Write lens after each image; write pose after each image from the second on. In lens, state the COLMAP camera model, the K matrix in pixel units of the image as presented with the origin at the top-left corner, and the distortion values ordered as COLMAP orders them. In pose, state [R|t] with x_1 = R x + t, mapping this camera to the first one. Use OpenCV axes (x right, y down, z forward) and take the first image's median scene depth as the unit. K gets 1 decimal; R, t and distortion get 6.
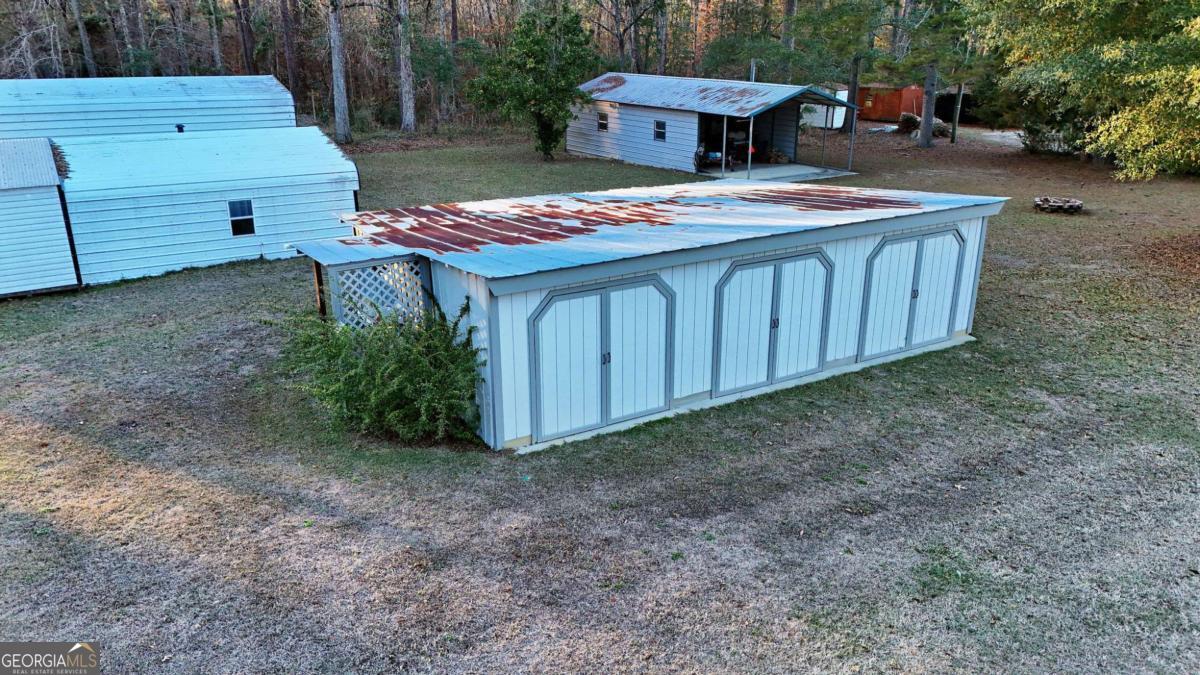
lens RADIAL K [[872.4, 0, 600.0], [0, 872.4, 337.5], [0, 0, 1]] dist [0.113717, -0.126450]
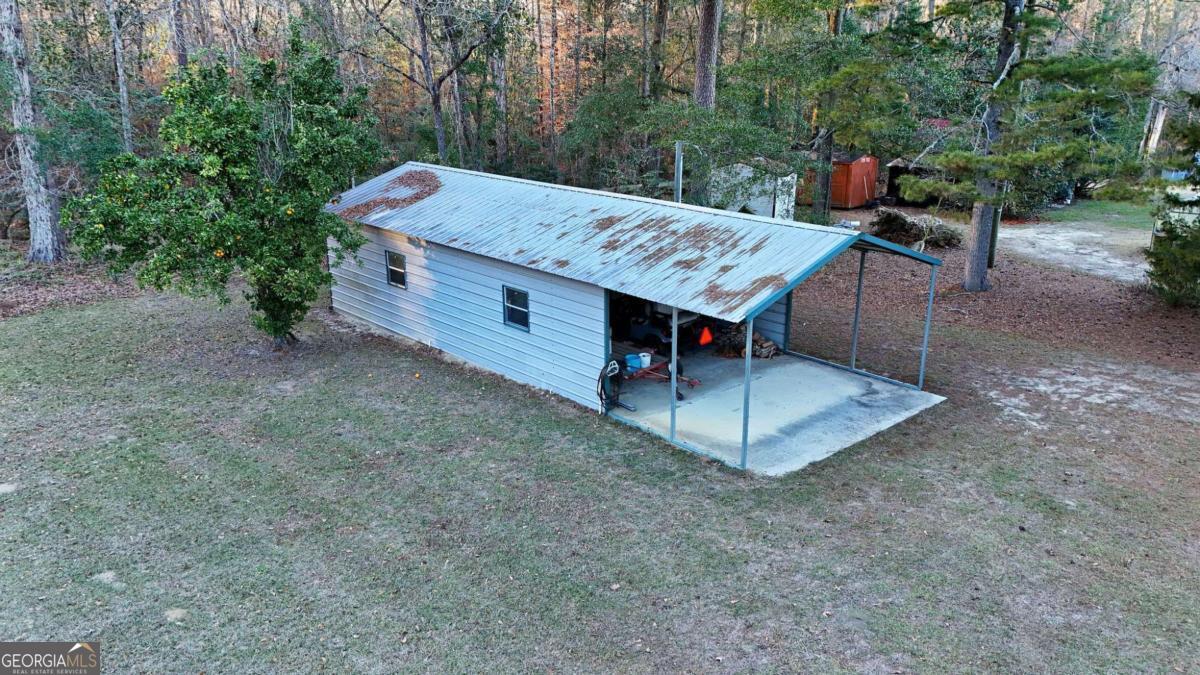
lens RADIAL K [[872.4, 0, 600.0], [0, 872.4, 337.5], [0, 0, 1]] dist [0.113717, -0.126450]
pose [[0.983977, -0.050821, 0.170900, 0.084567], [0.056800, 0.997926, -0.030276, -0.529048], [-0.169007, 0.039498, 0.984823, 1.404901]]
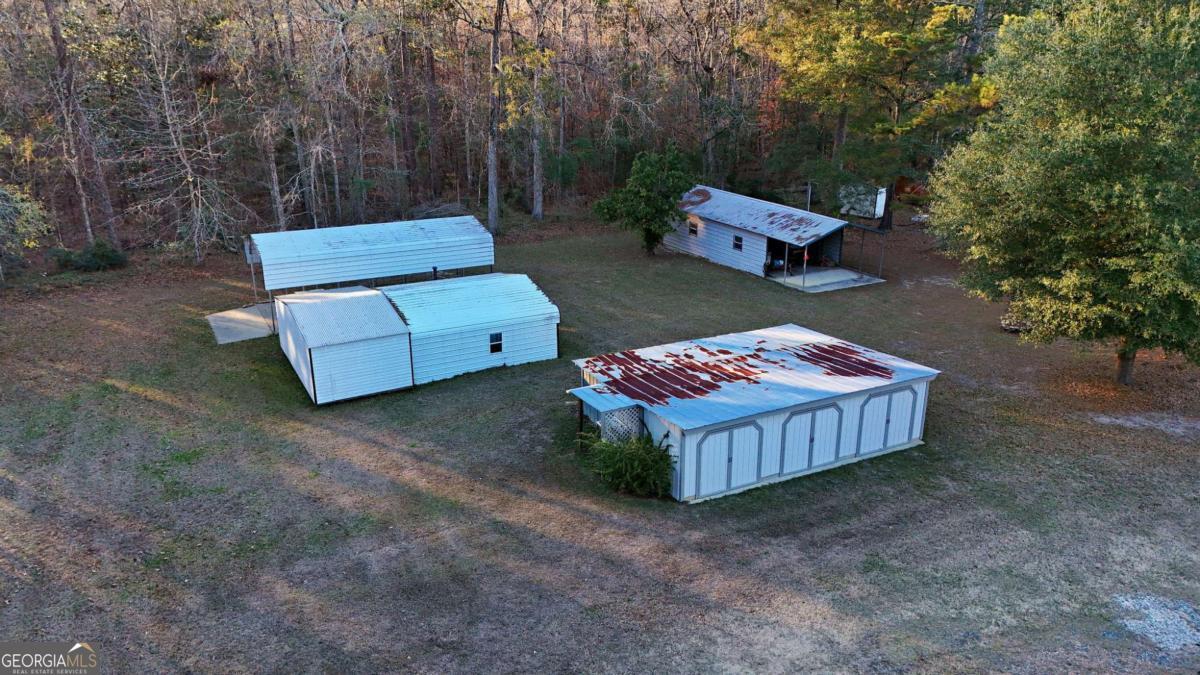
lens RADIAL K [[864.2, 0, 594.0], [0, 864.2, 342.3], [0, 0, 1]] dist [0.098335, -0.128634]
pose [[0.997353, 0.022144, -0.069258, -0.148964], [-0.021935, 0.999752, 0.003769, -0.212790], [0.069324, -0.002240, 0.997592, -0.920282]]
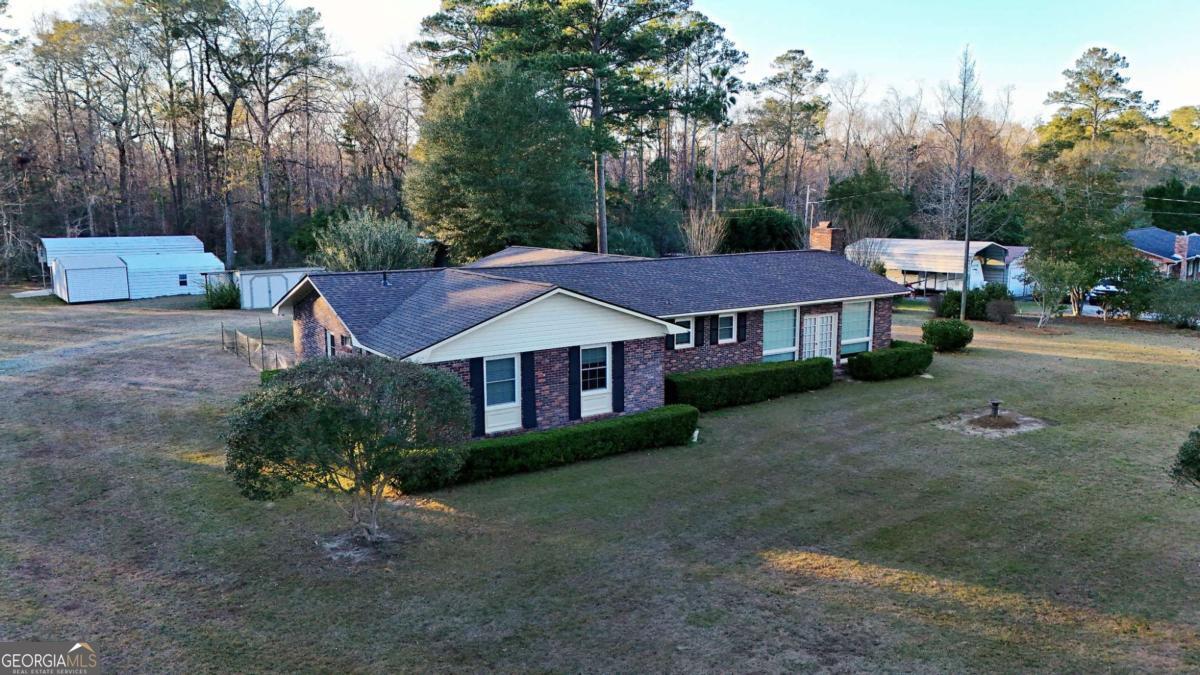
lens RADIAL K [[864.2, 0, 594.0], [0, 864.2, 342.3], [0, 0, 1]] dist [0.098335, -0.128634]
pose [[0.995910, -0.013956, 0.089263, 1.043852], [0.028934, 0.985230, -0.168772, 0.897367], [-0.085589, 0.170664, 0.981605, -2.925385]]
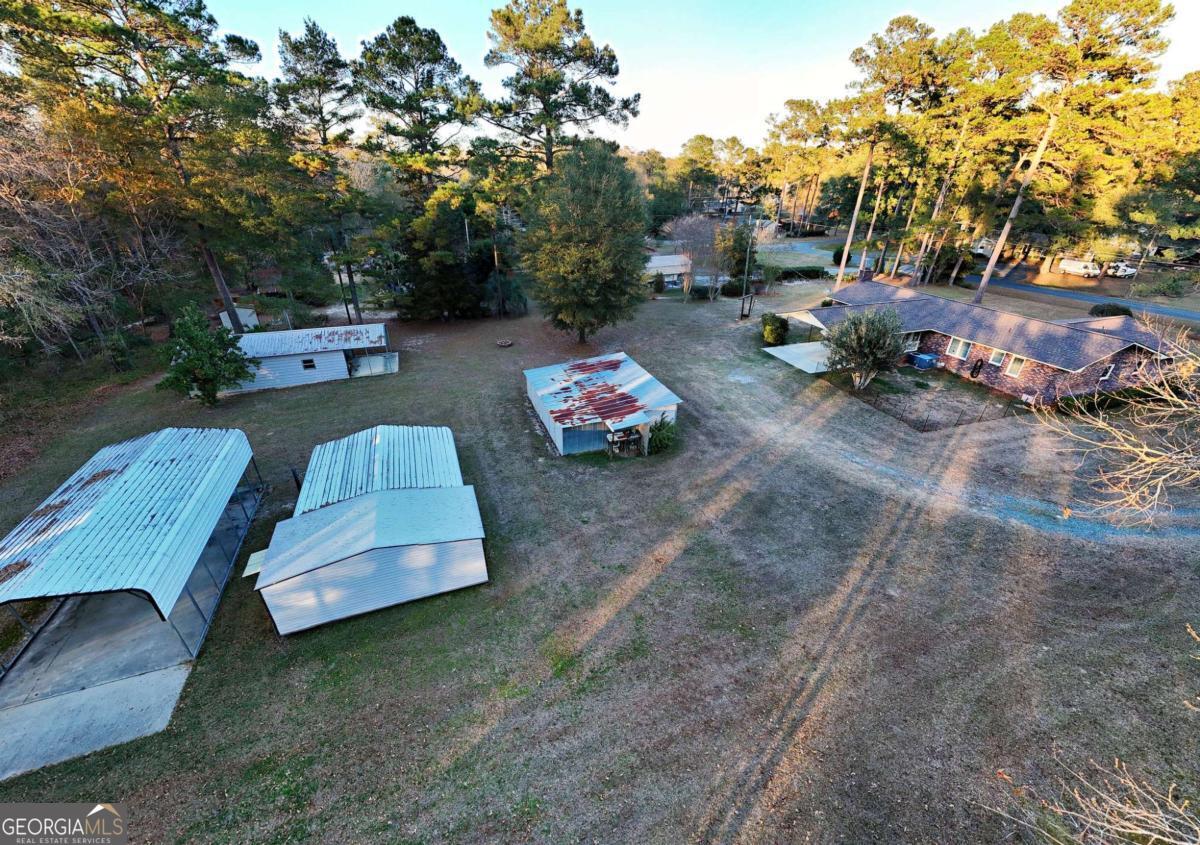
lens RADIAL K [[477.4, 0, 600.0], [0, 477.4, 422.5], [0, 0, 1]] dist [0.000304, 0.000009]
pose [[0.199668, -0.449598, 0.870629, -1.873296], [0.315943, 0.870606, 0.377128, -0.811178], [-0.927530, 0.199769, 0.315879, 0.410318]]
